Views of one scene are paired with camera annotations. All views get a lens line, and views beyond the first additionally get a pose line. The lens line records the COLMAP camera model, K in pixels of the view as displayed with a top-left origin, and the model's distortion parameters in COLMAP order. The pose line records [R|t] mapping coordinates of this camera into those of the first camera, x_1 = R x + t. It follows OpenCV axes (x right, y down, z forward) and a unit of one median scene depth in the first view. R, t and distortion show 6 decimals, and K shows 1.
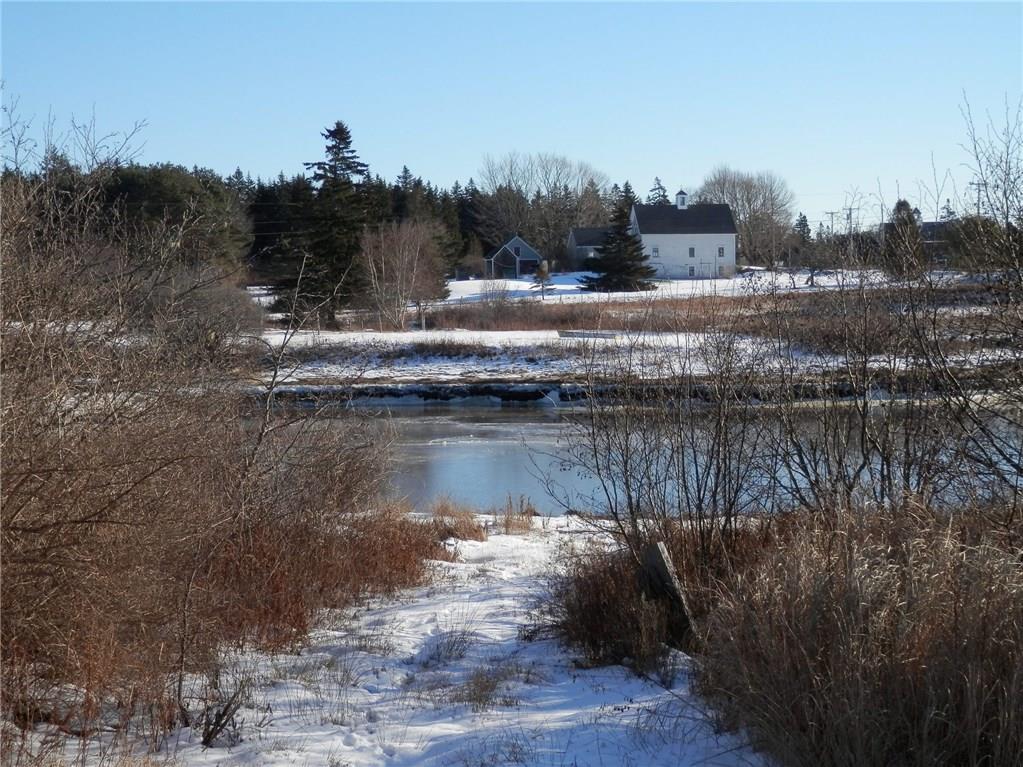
lens RADIAL K [[1663.0, 0, 512.4], [0, 1663.0, 331.1], [0, 0, 1]] dist [0.025614, 0.120703]
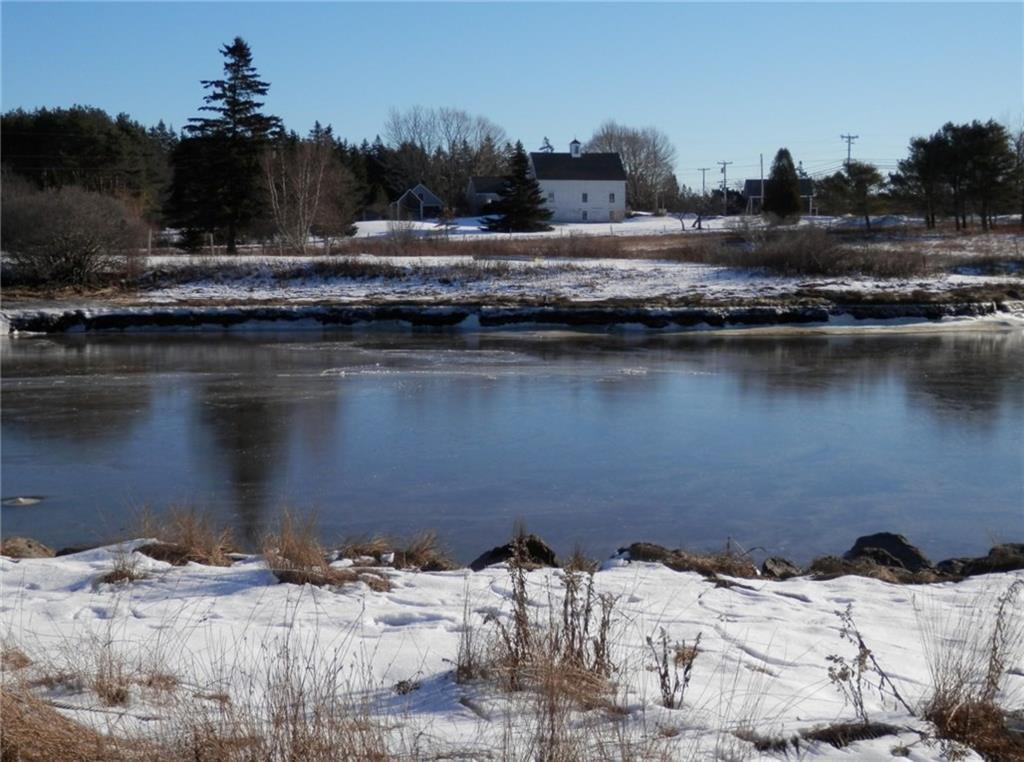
lens RADIAL K [[1423.1, 0, 512.0], [0, 1423.1, 381.0], [0, 0, 1]] dist [0.018971, -0.053650]
pose [[0.997593, 0.002736, 0.069290, -0.003907], [-0.007644, 0.997471, 0.070660, 0.011435], [-0.068922, -0.071020, 0.995091, 0.163198]]
